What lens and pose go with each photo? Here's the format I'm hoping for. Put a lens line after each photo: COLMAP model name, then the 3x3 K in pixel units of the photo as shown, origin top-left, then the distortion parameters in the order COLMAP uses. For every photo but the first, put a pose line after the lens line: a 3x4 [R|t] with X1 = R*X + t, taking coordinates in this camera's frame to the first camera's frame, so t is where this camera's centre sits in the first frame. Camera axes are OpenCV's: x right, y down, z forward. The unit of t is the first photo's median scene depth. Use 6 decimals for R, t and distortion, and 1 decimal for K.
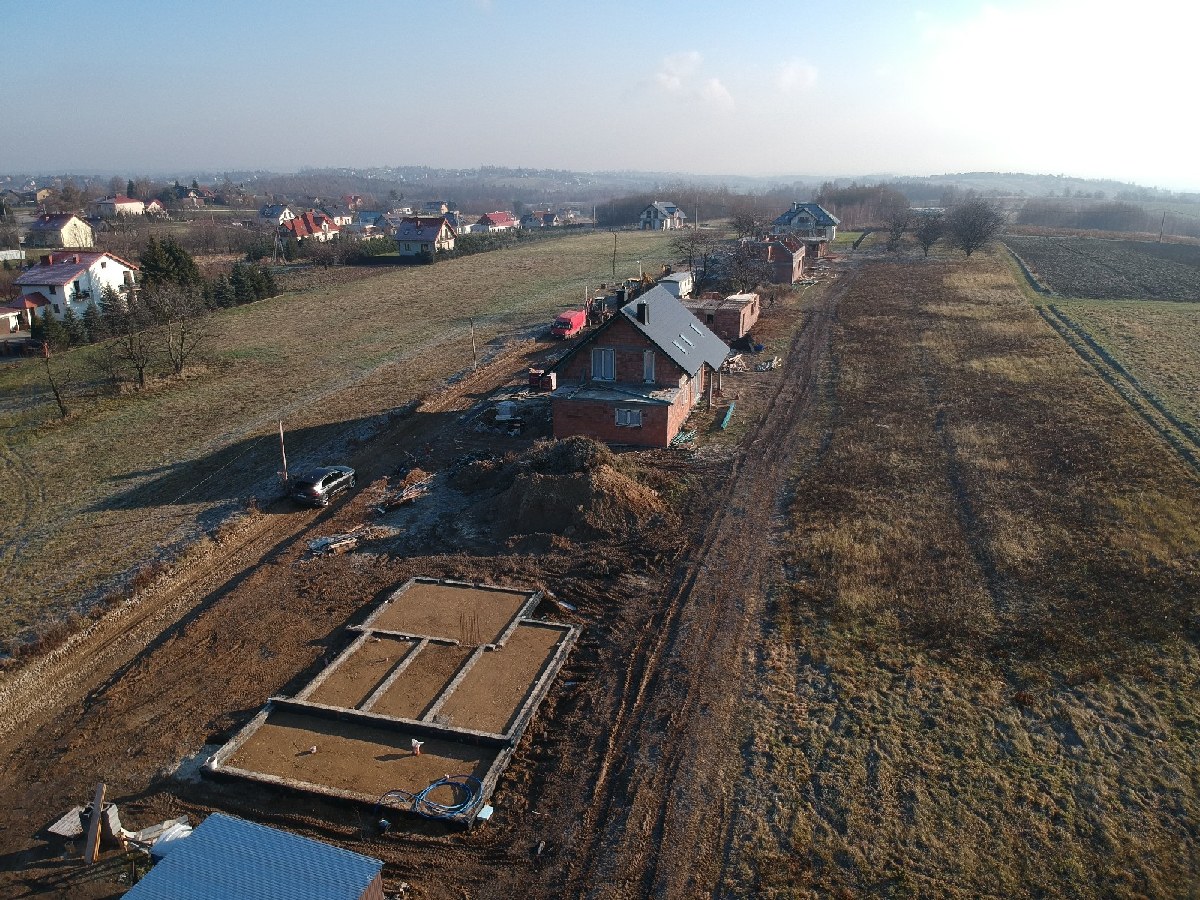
lens RADIAL K [[876.3, 0, 604.3], [0, 876.3, 437.1], [0, 0, 1]] dist [0.041309, -0.080330]
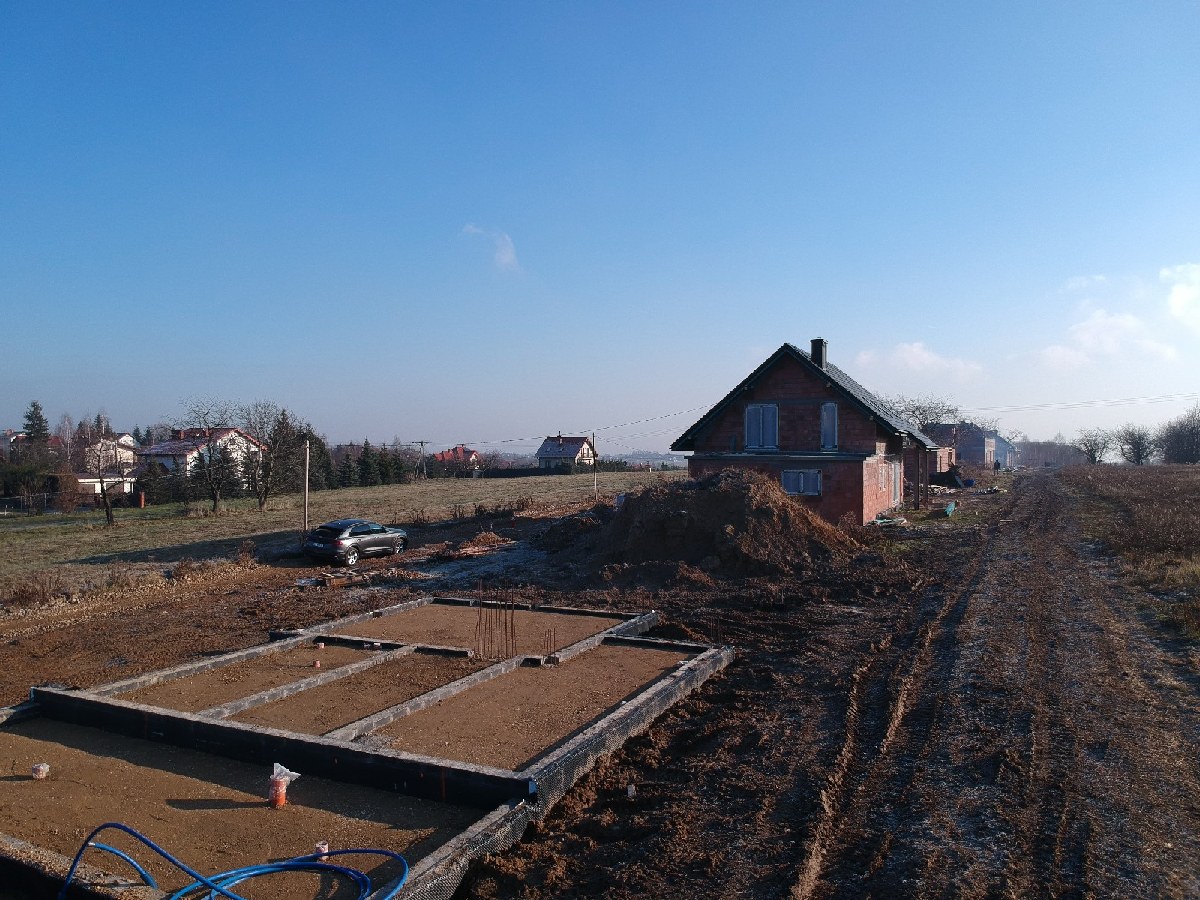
lens RADIAL K [[876.3, 0, 596.1], [0, 876.3, 450.0], [0, 0, 1]] dist [0.041309, -0.080330]
pose [[0.984521, 0.000282, -0.175269, -0.014322], [-0.053303, 0.953114, -0.297881, 0.236580], [0.166967, 0.302612, 0.938375, 0.467470]]
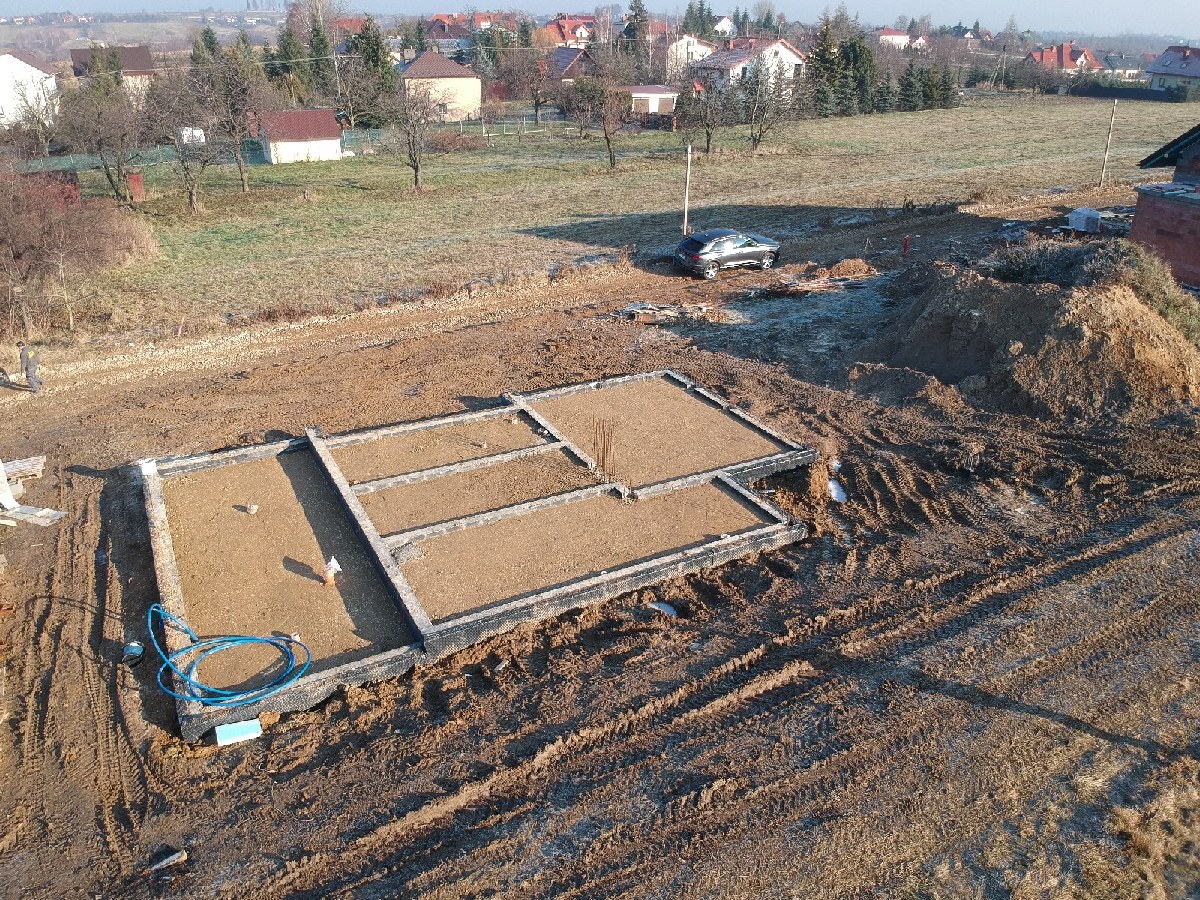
lens RADIAL K [[876.3, 0, 600.9], [0, 876.3, 461.9], [0, 0, 1]] dist [0.041309, -0.080330]
pose [[0.683026, 0.330703, -0.651238, 0.181602], [-0.222891, 0.943469, 0.245328, 0.080745], [0.695553, -0.022410, 0.718125, 0.529008]]
